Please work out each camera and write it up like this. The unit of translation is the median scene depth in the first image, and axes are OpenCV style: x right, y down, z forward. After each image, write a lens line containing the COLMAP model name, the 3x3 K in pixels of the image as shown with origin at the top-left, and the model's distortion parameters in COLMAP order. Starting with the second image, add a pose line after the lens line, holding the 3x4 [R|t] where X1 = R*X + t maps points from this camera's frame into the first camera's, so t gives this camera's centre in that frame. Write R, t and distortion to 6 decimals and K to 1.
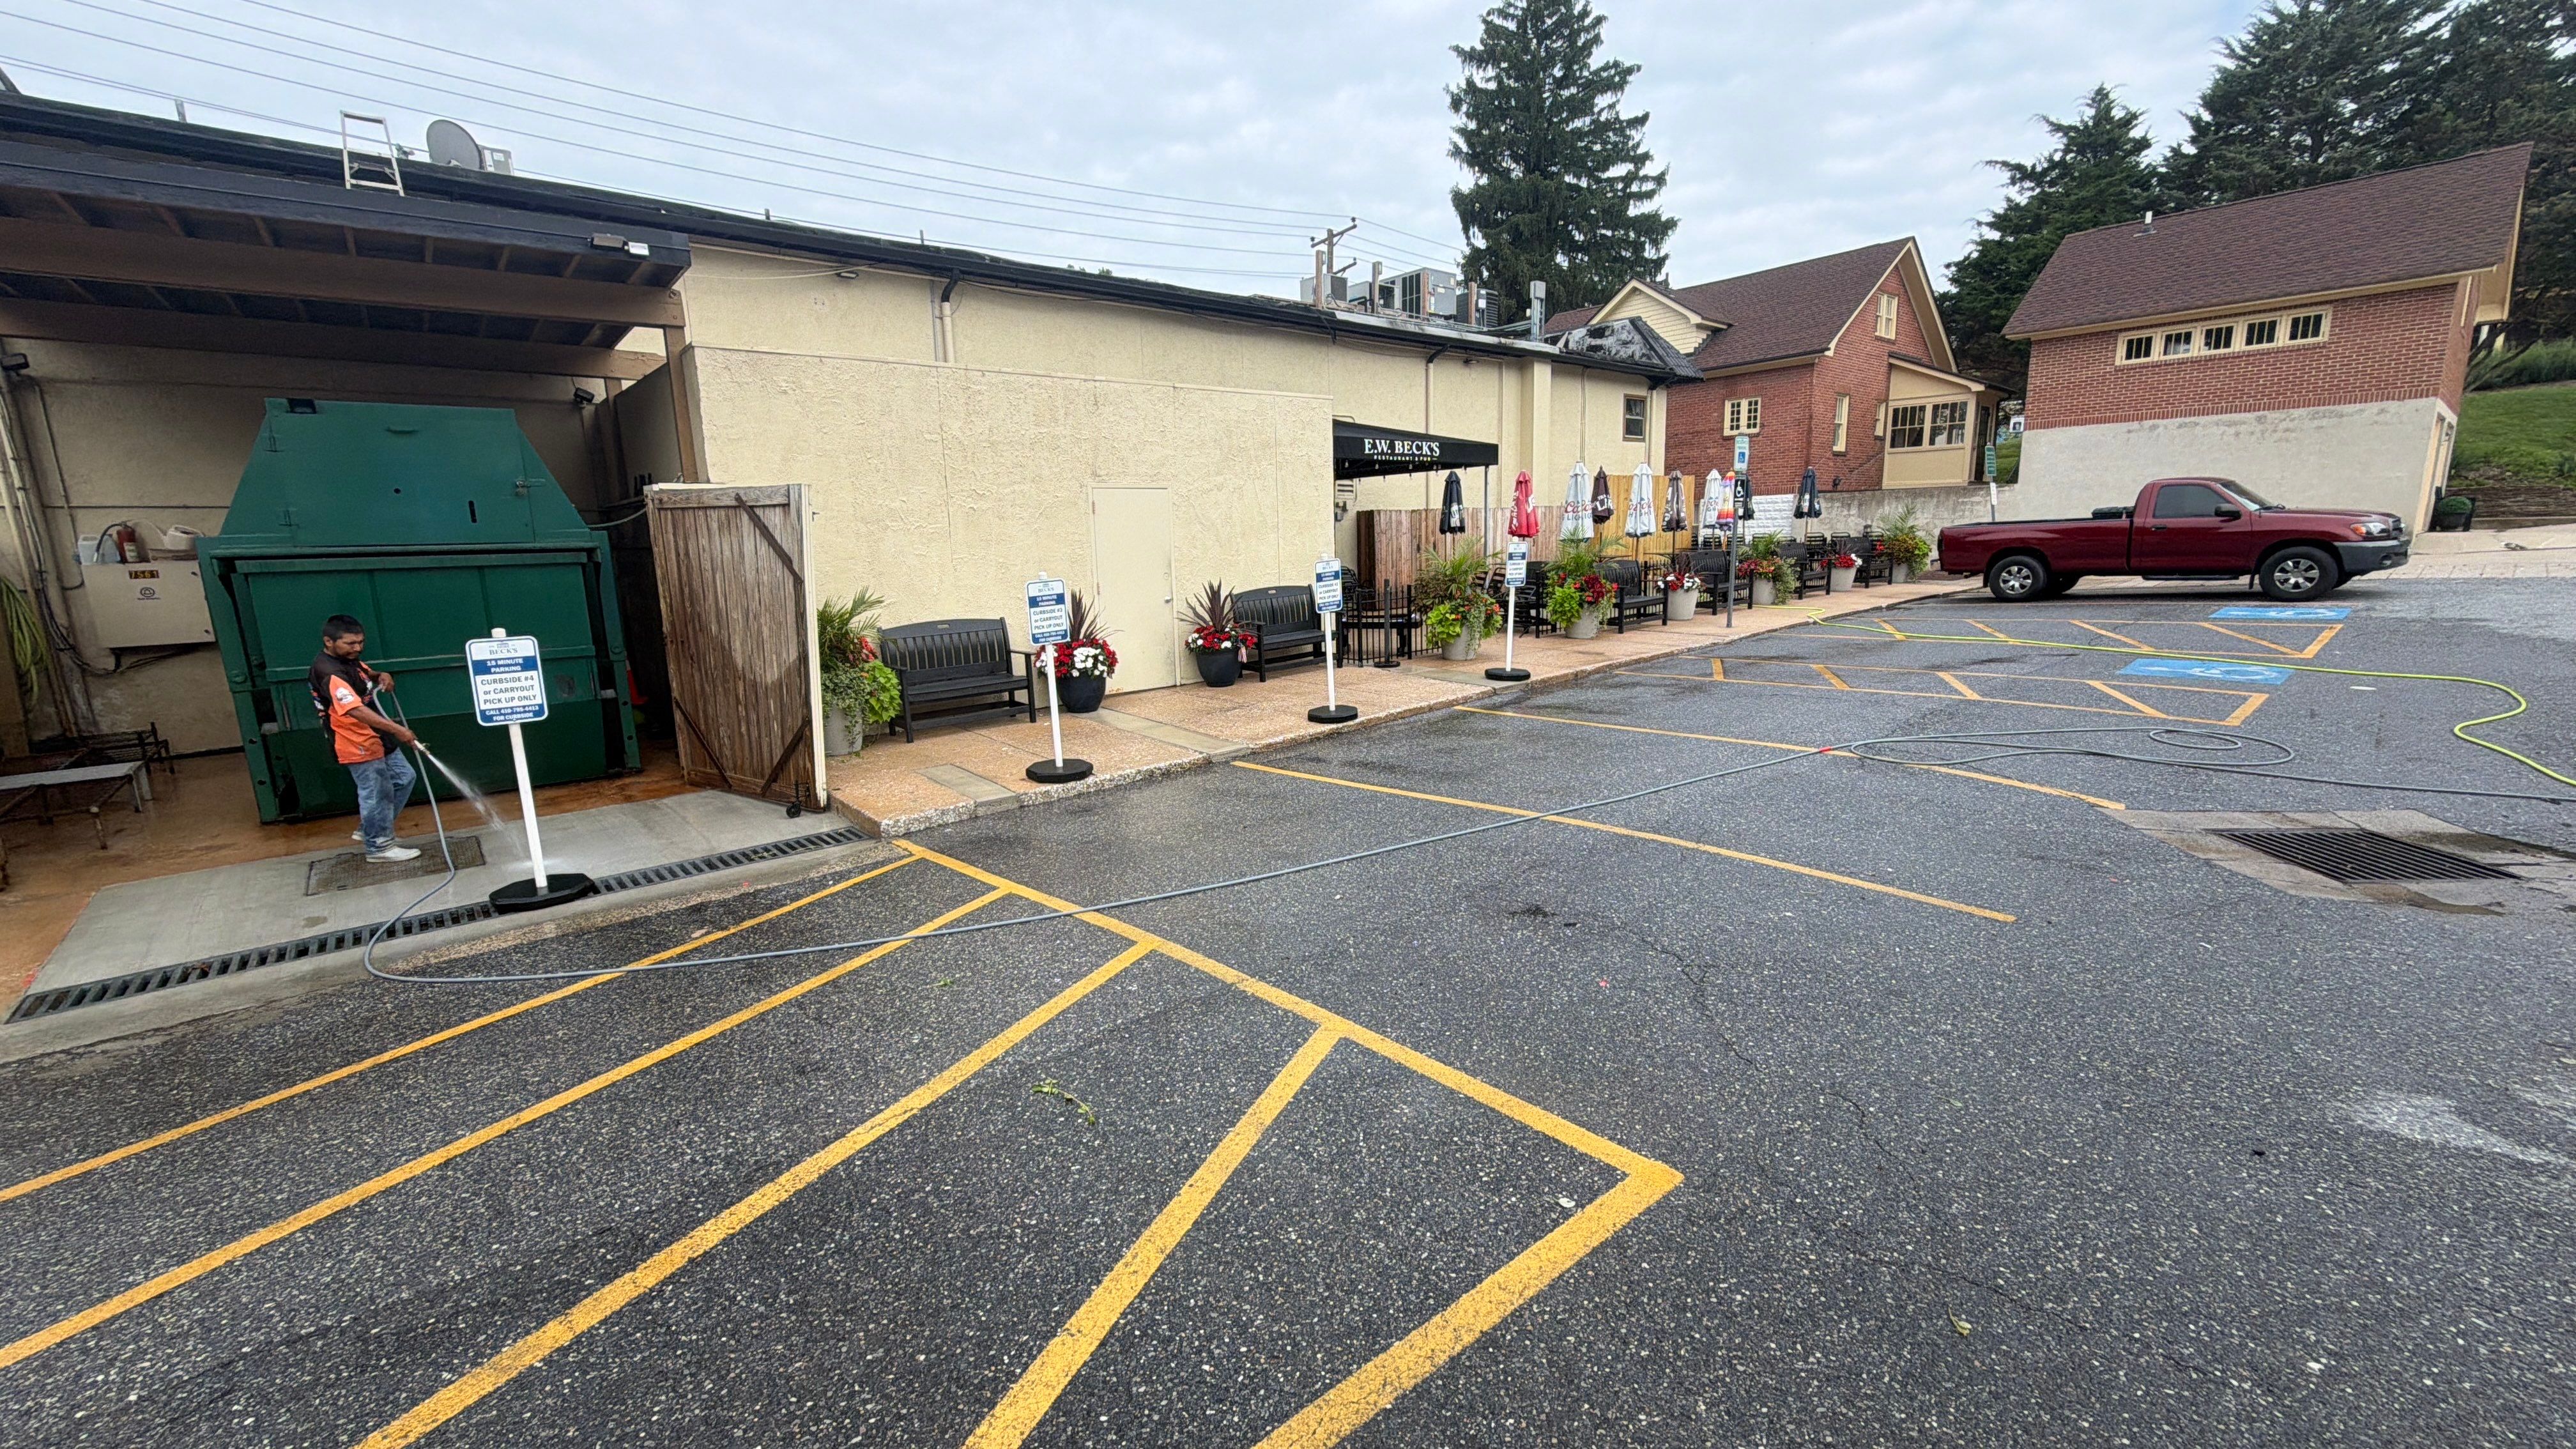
lens RADIAL K [[1023.9, 0, 1287.1], [0, 1023.9, 729.7], [0, 0, 1]] dist [-0.000074, 0.000111]
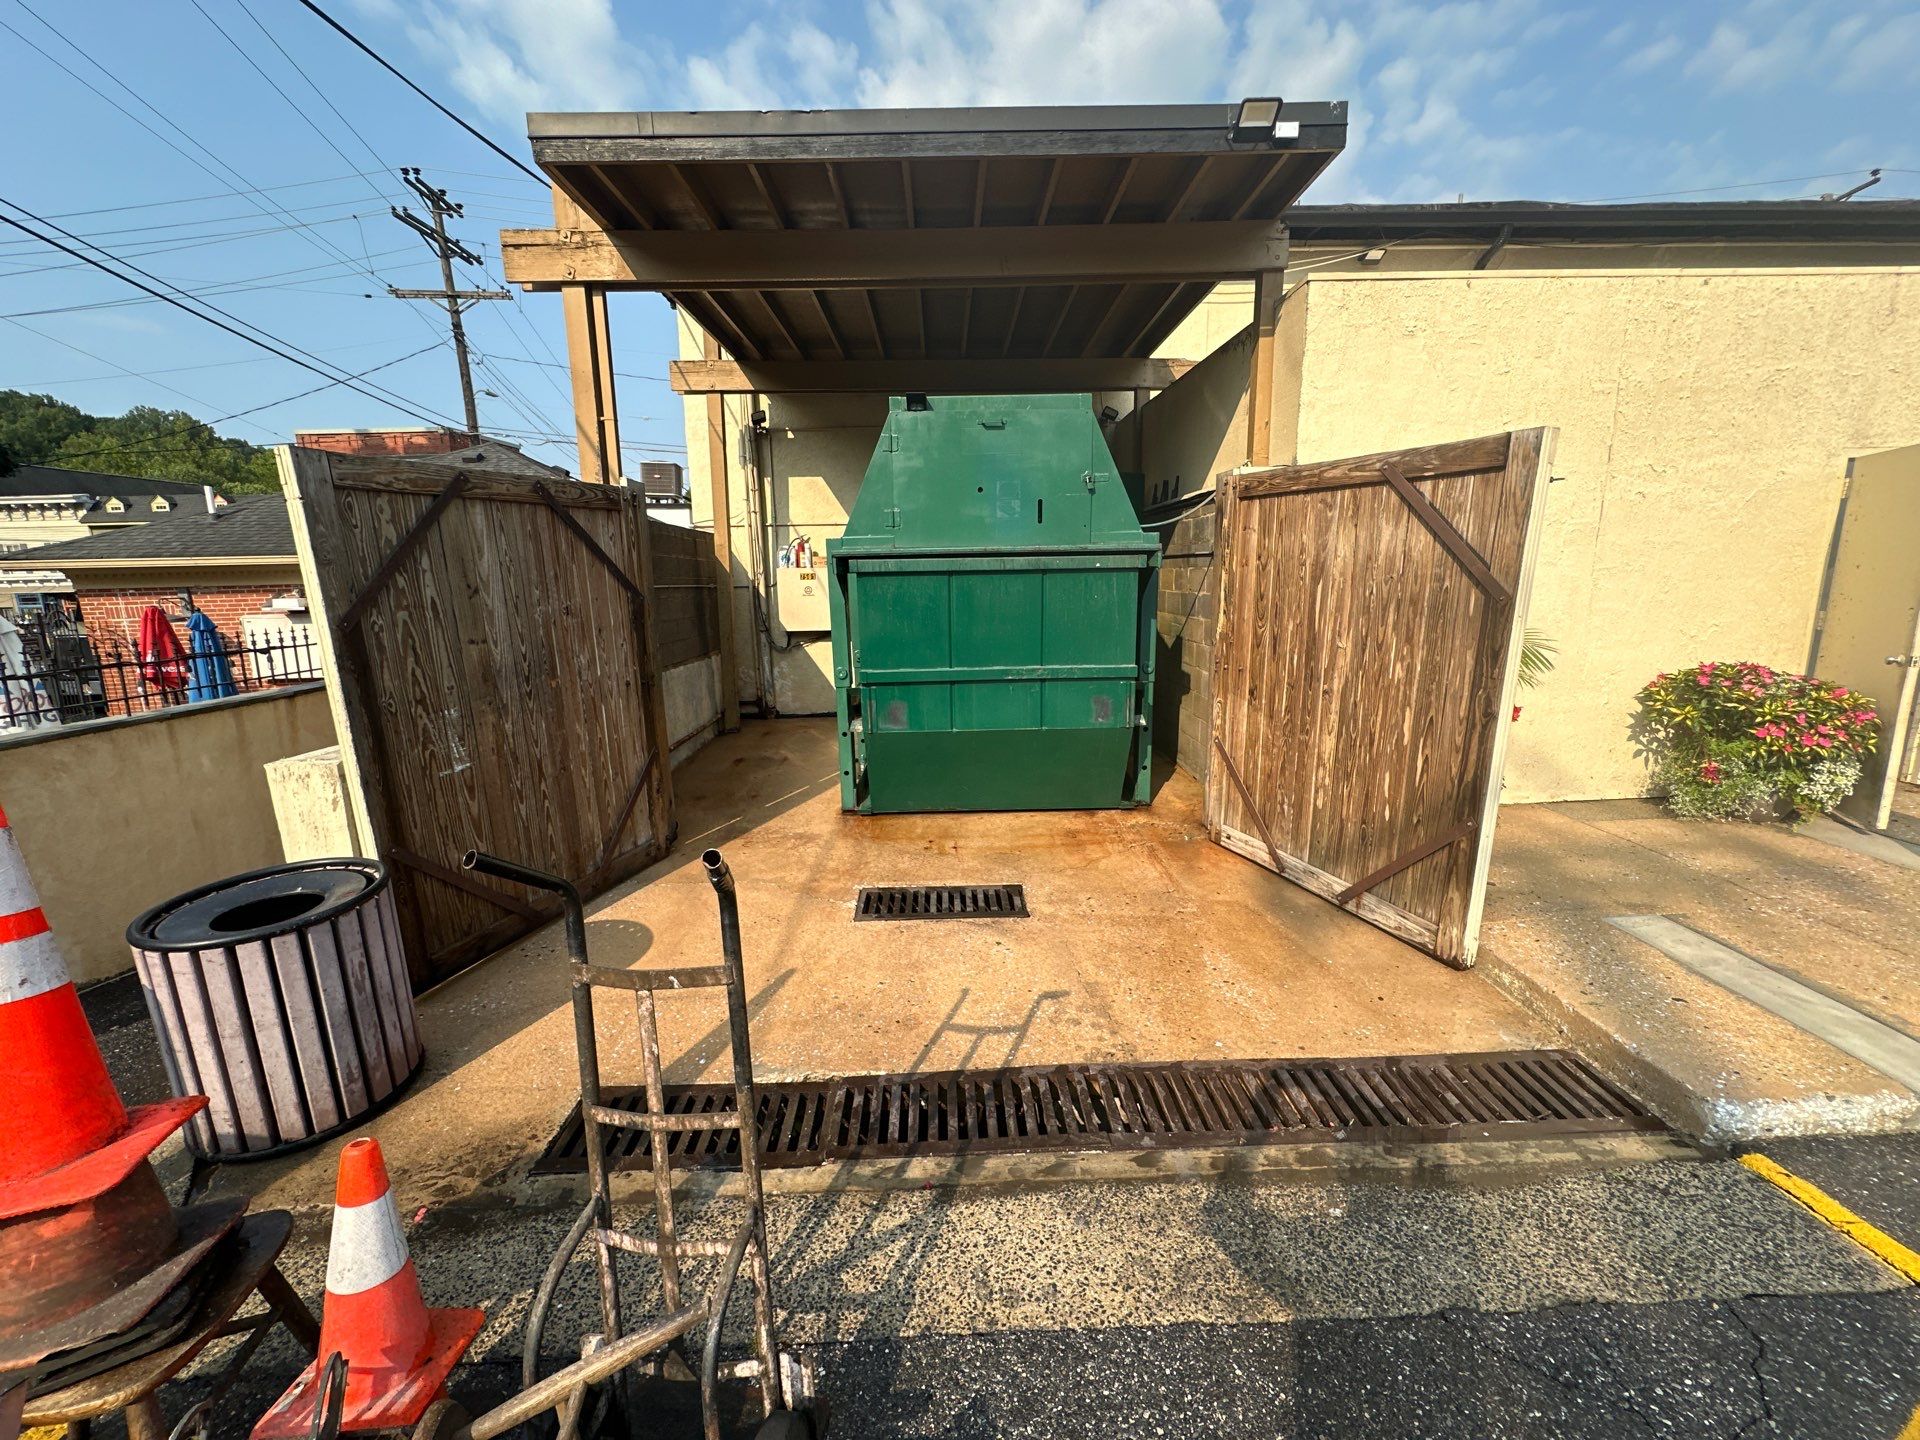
lens RADIAL K [[762.0, 0, 957.6], [0, 762.0, 720.4], [0, 0, 1]] dist [-0.000622, -0.000086]
pose [[0.777296, 0.129226, -0.615720, -0.221295], [-0.118745, 0.991222, 0.058130, -0.031250], [0.617827, 0.027930, 0.785818, 0.229908]]
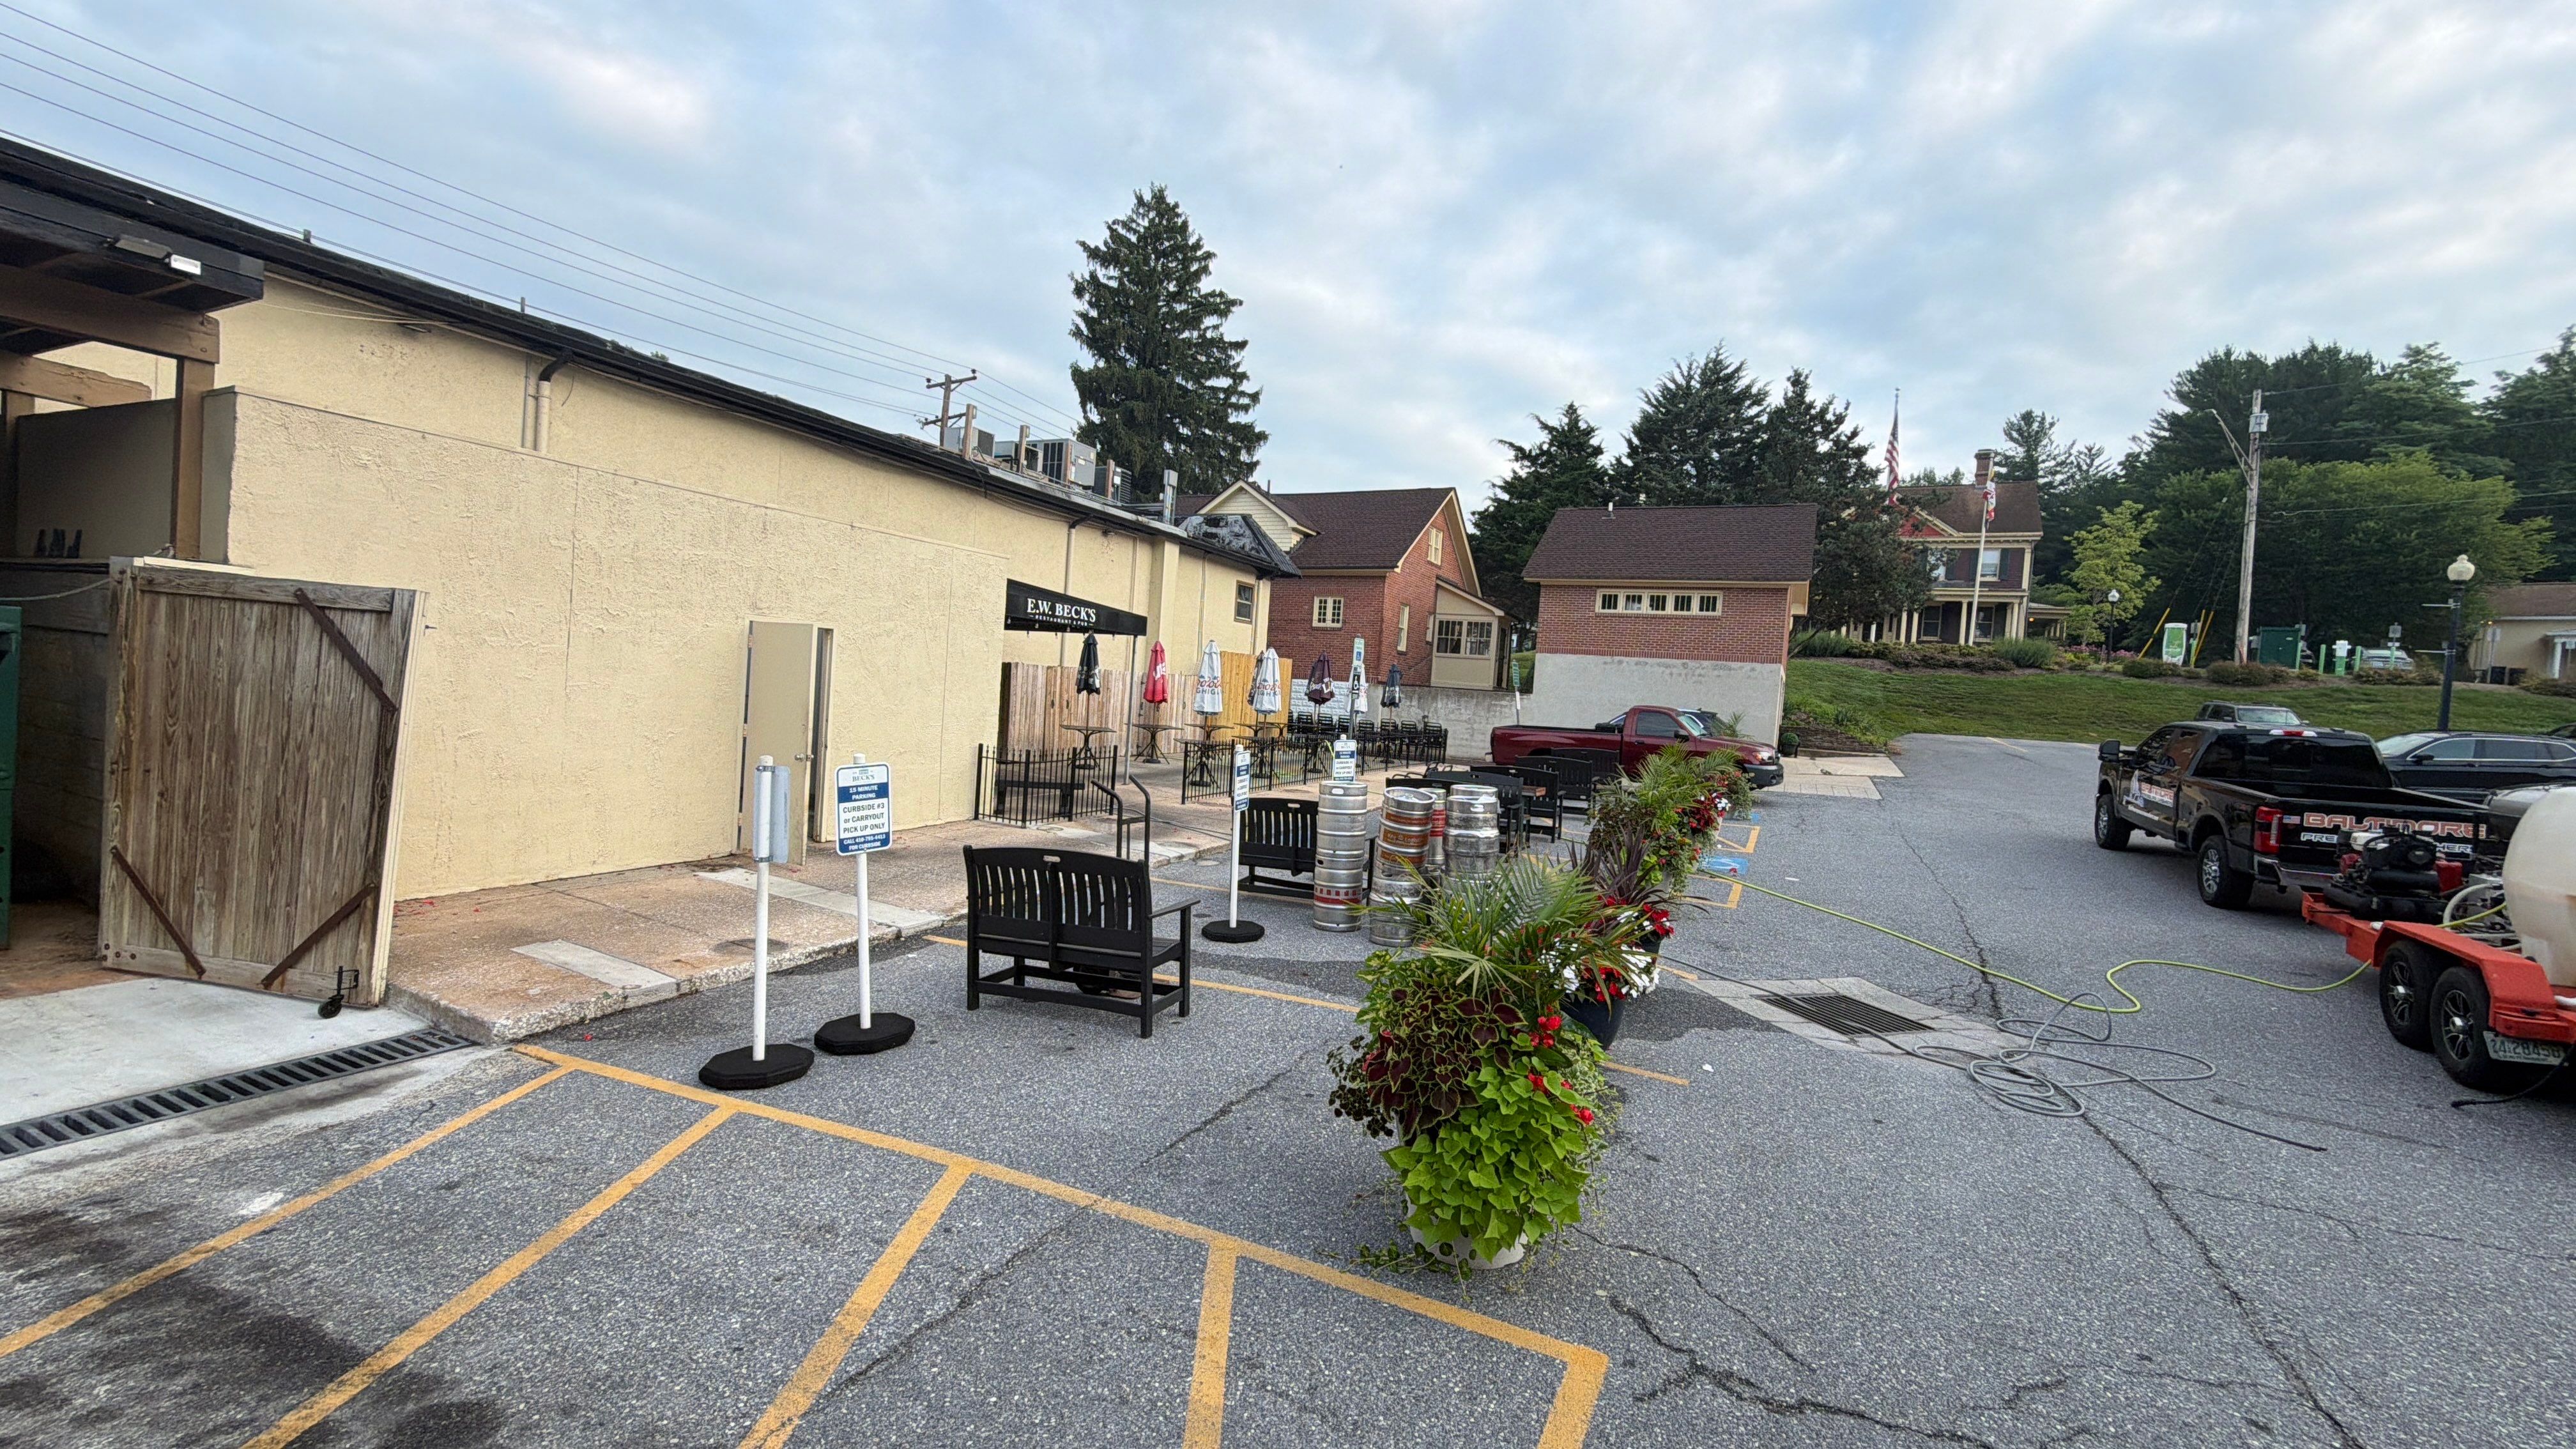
lens RADIAL K [[1023.9, 0, 1288.5], [0, 1023.9, 726.6], [0, 0, 1]] dist [-0.000074, 0.000111]
pose [[0.913262, 0.080175, 0.399406, -0.079604], [-0.020992, 0.988401, -0.150407, -0.013575], [-0.406832, 0.128977, 0.904352, 0.004421]]
